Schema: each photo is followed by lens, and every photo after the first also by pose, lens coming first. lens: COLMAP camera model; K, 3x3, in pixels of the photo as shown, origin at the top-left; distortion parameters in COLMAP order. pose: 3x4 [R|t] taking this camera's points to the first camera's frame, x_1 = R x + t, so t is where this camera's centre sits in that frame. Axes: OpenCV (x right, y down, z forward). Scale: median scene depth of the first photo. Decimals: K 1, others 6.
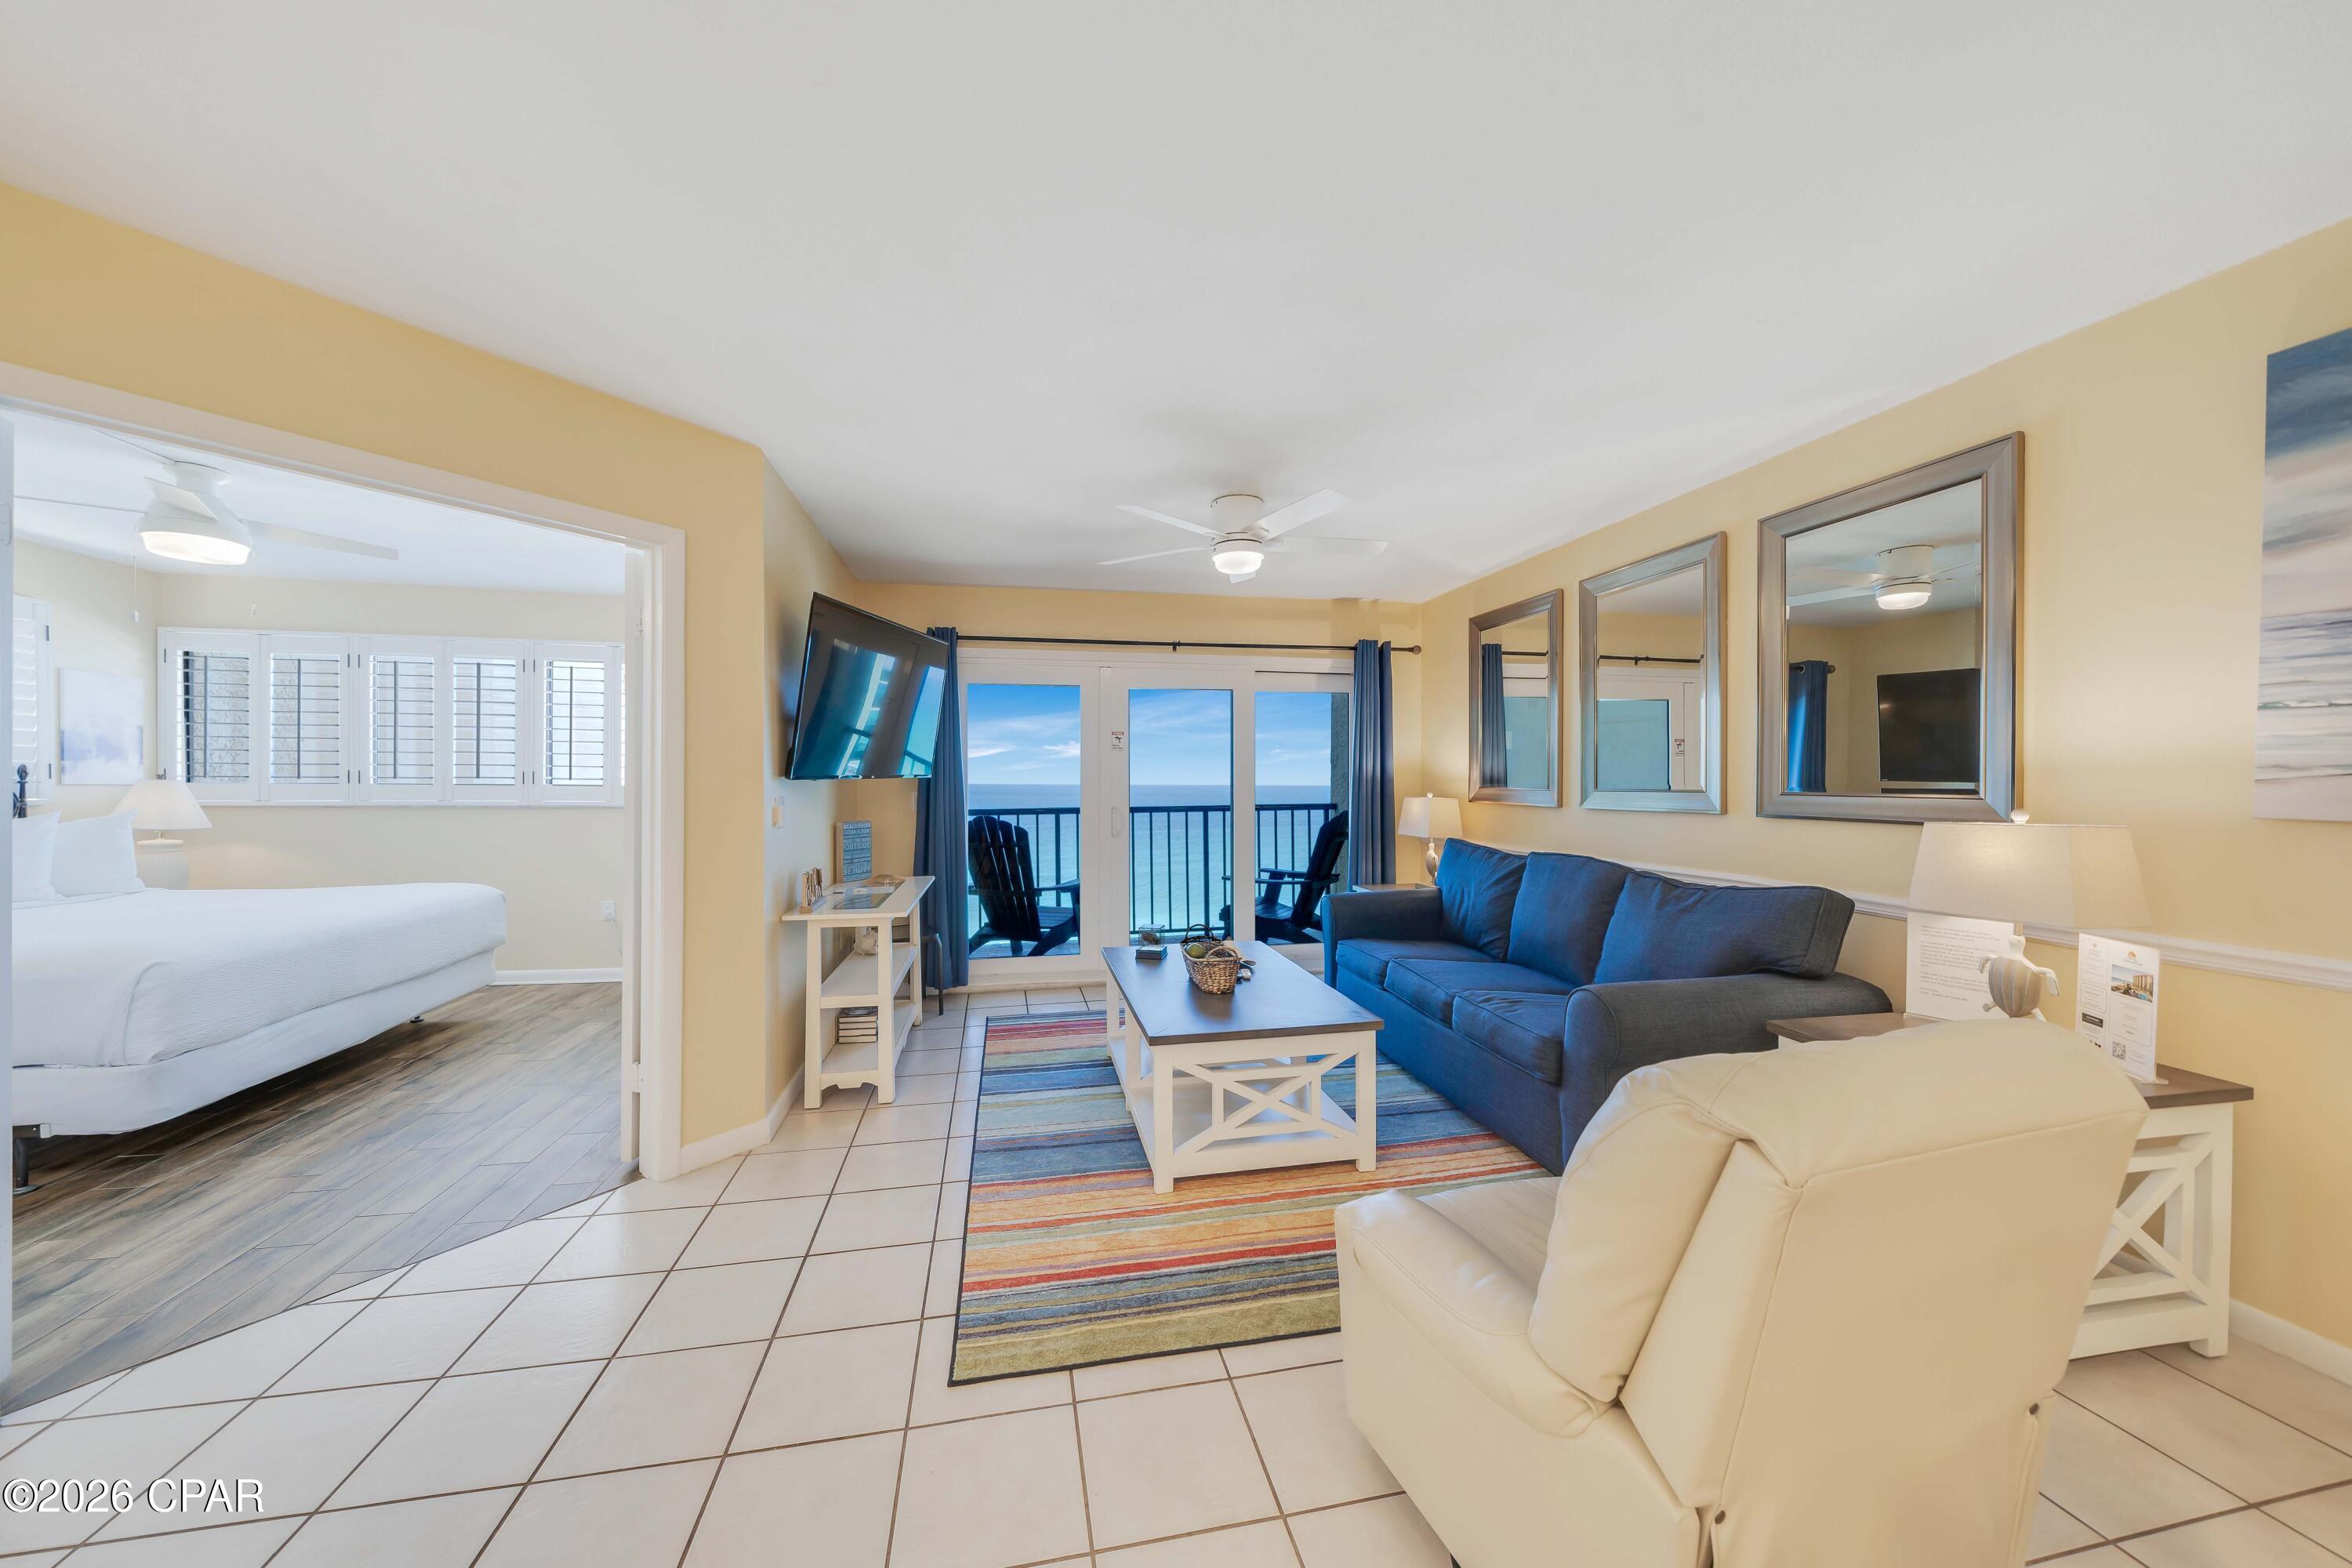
lens RADIAL K [[810.4, 0, 1157.2], [0, 810.4, 795.8], [0, 0, 1]] dist [0.001784, -0.000027]
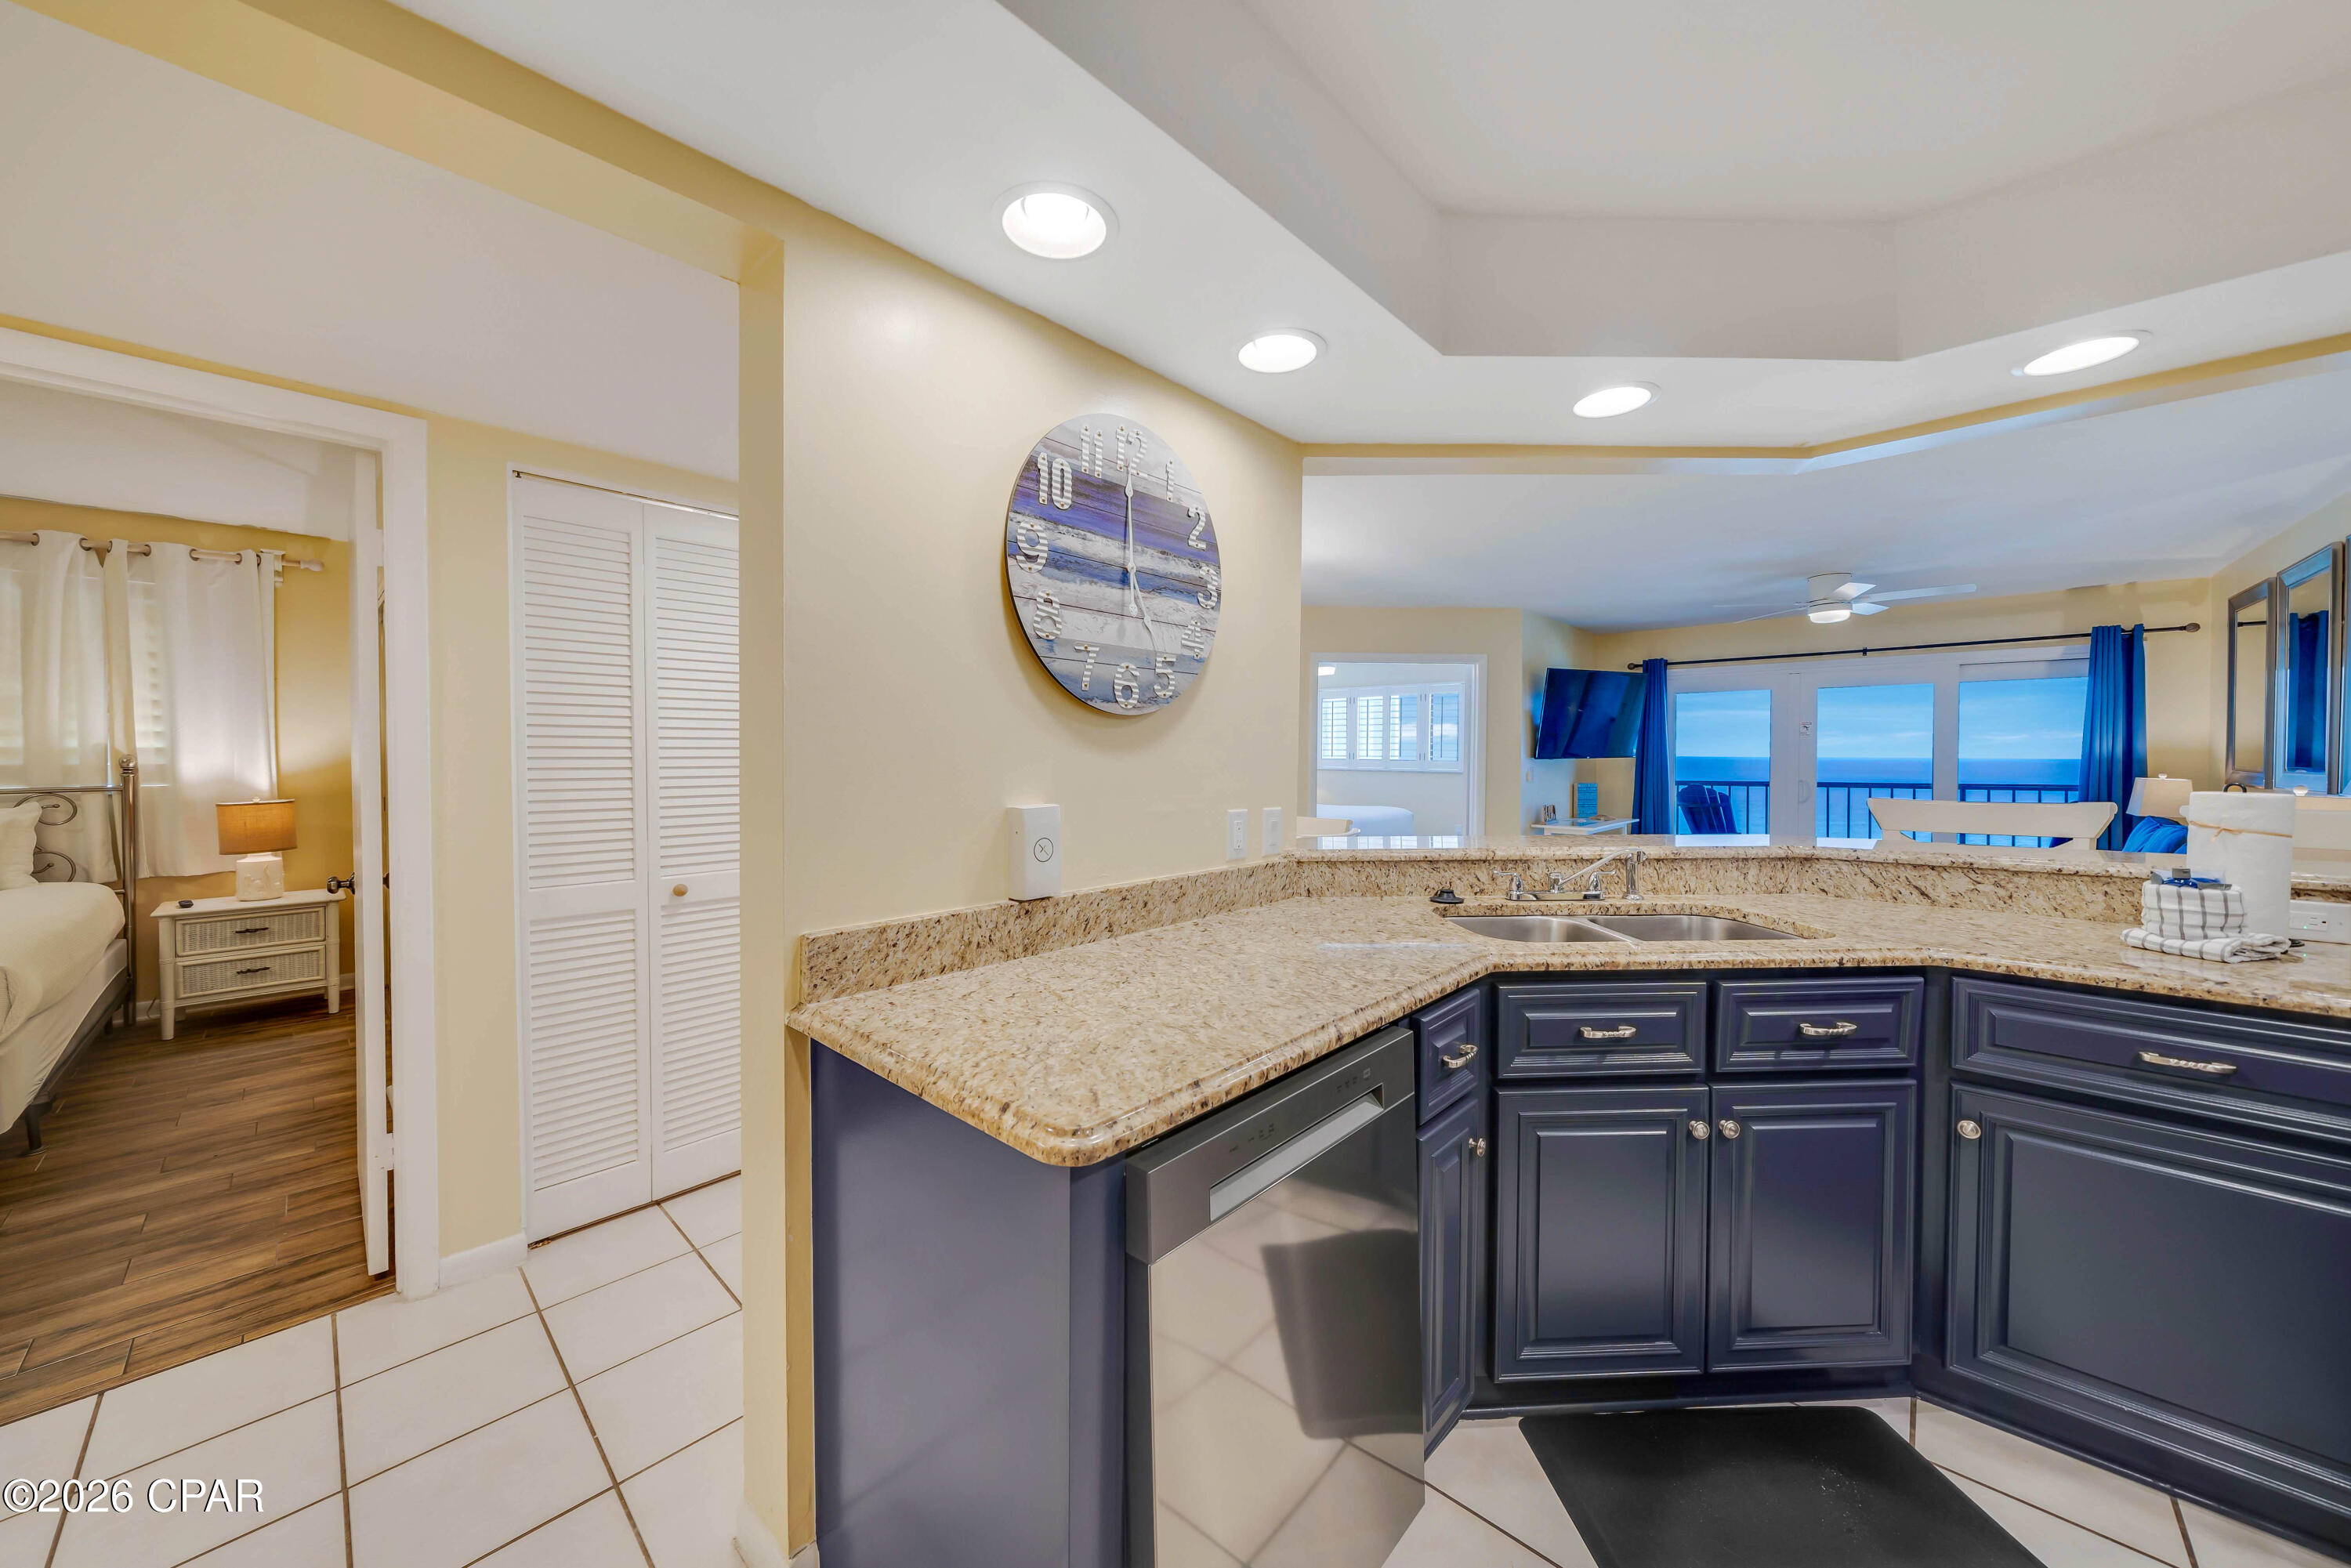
lens RADIAL K [[810.0, 0, 1156.7], [0, 810.0, 795.8], [0, 0, 1]] dist [0.001784, -0.000027]
pose [[0.577274, 0.042392, -0.815449, 0.525099], [-0.017087, 0.999060, 0.039841, 0.005348], [0.816372, -0.009065, 0.577456, -0.752034]]
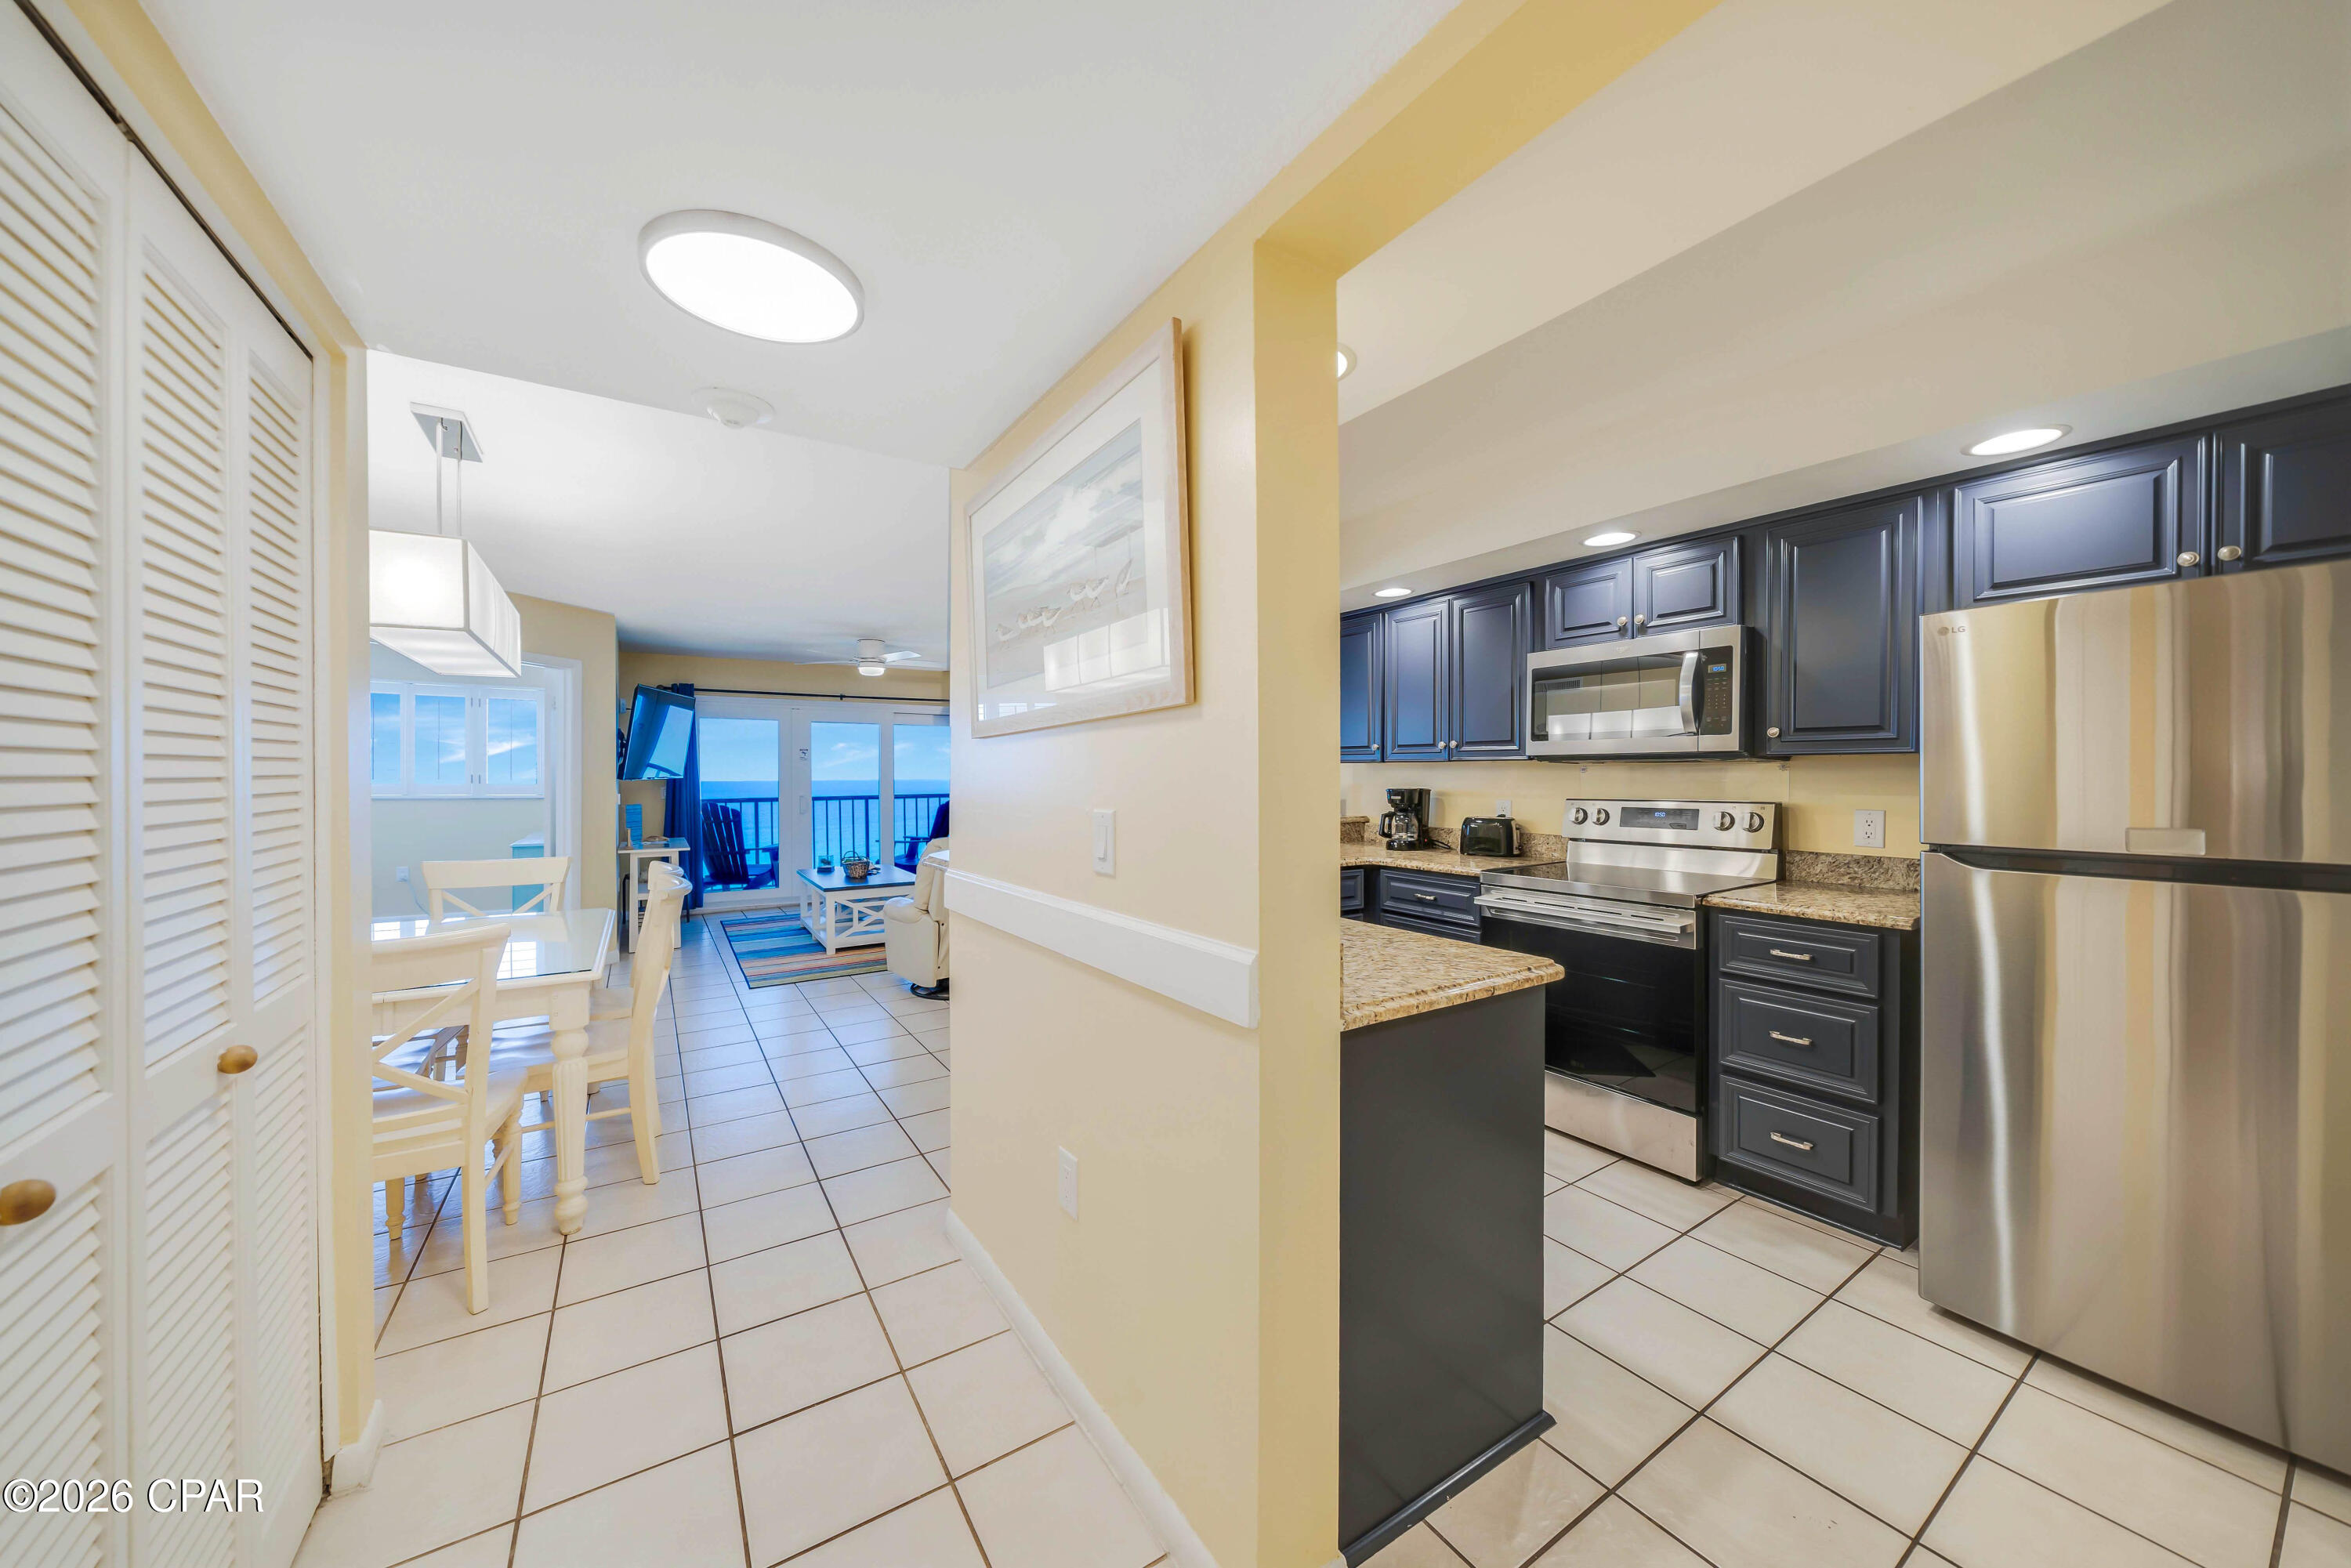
lens RADIAL K [[810.0, 0, 1156.7], [0, 810.0, 795.8], [0, 0, 1]] dist [0.001784, -0.000027]
pose [[0.931023, -0.007911, 0.364876, 0.020596], [0.006286, 0.999964, 0.005641, 0.012372], [-0.364907, -0.002959, 0.931039, -0.955702]]
